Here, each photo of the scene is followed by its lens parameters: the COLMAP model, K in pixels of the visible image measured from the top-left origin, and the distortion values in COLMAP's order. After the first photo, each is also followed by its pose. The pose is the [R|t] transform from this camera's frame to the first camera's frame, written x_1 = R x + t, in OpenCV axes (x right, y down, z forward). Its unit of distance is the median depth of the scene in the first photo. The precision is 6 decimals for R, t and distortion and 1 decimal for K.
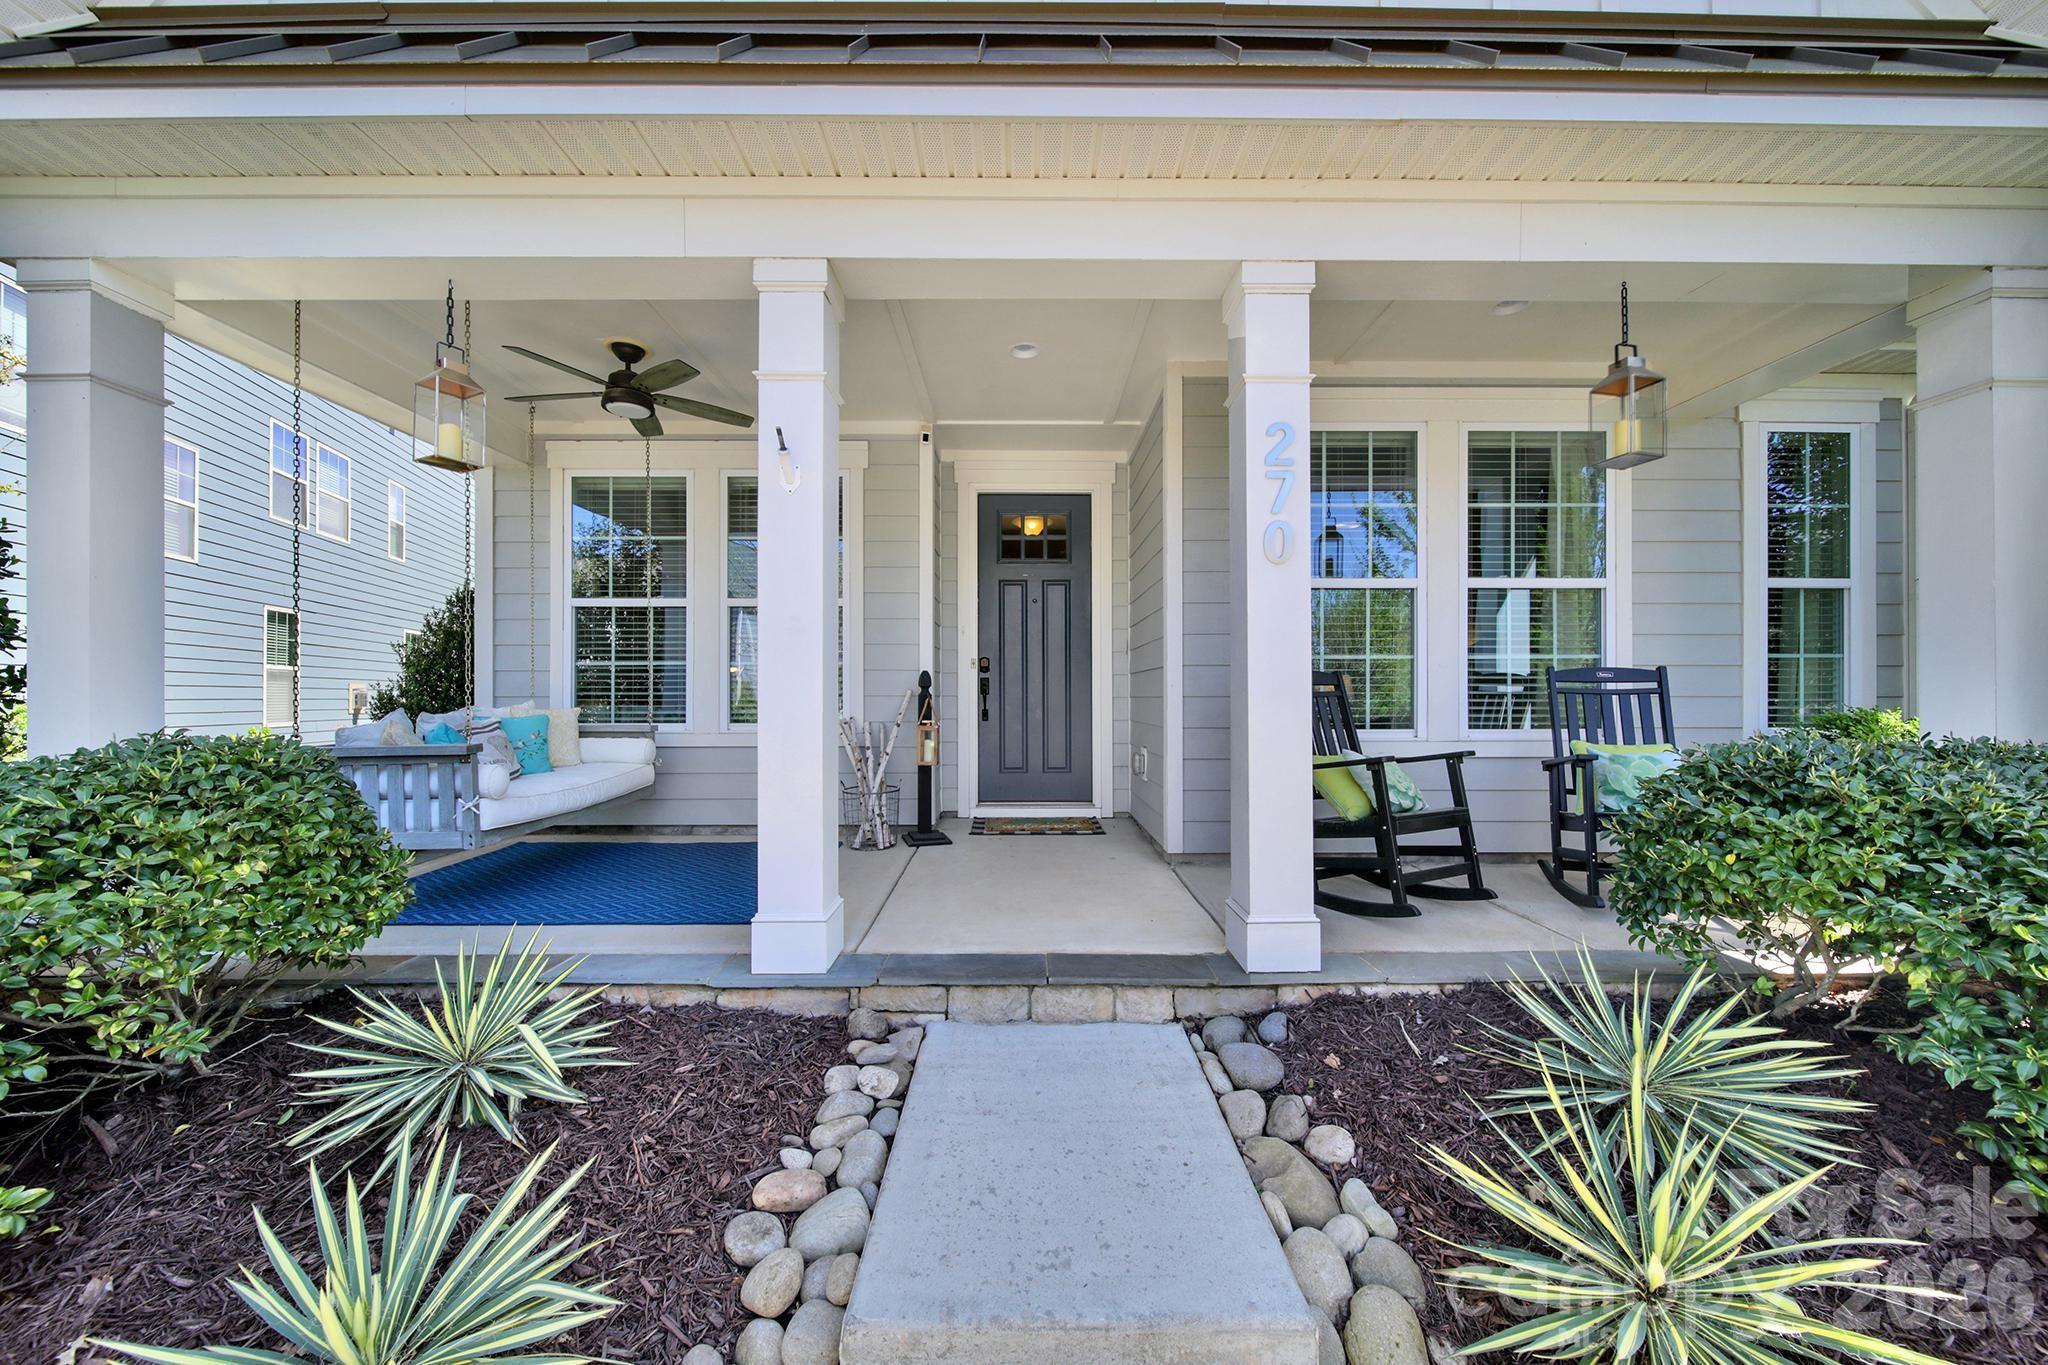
lens RADIAL K [[717.8, 0, 1024.0], [0, 717.8, 682.5], [0, 0, 1]] dist [-0.000044, 0.000132]
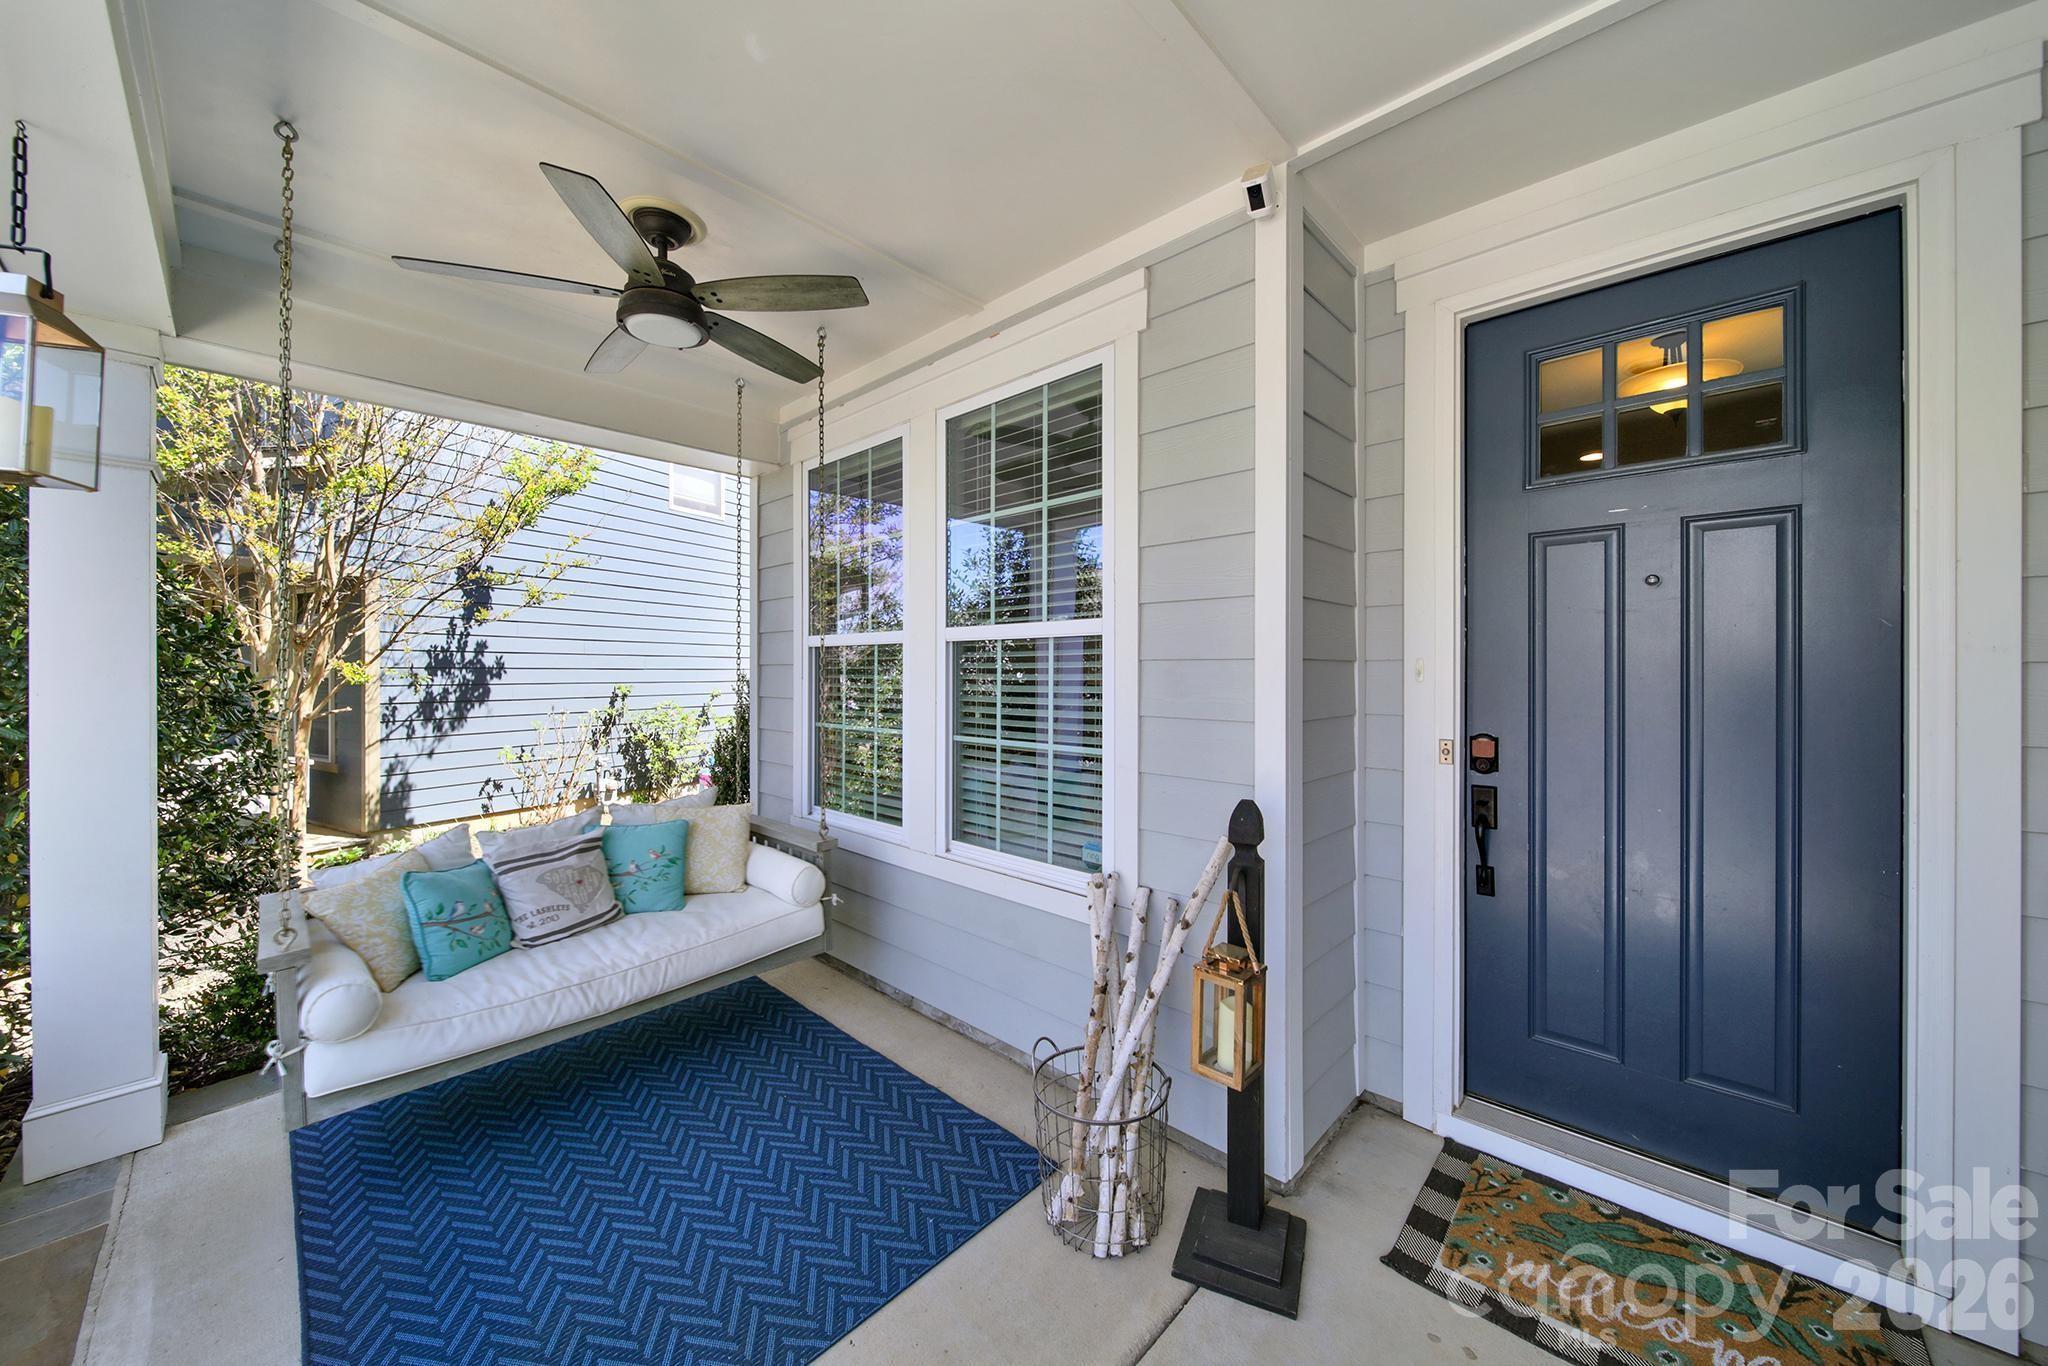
lens RADIAL K [[717.0, 0, 1025.2], [0, 717.0, 667.3], [0, 0, 1]] dist [0.000369, 0.000061]
pose [[0.731140, -0.002189, -0.682224, 0.030481], [0.003905, 0.999992, 0.000976, -0.073575], [0.682216, -0.003378, 0.731143, 0.540092]]
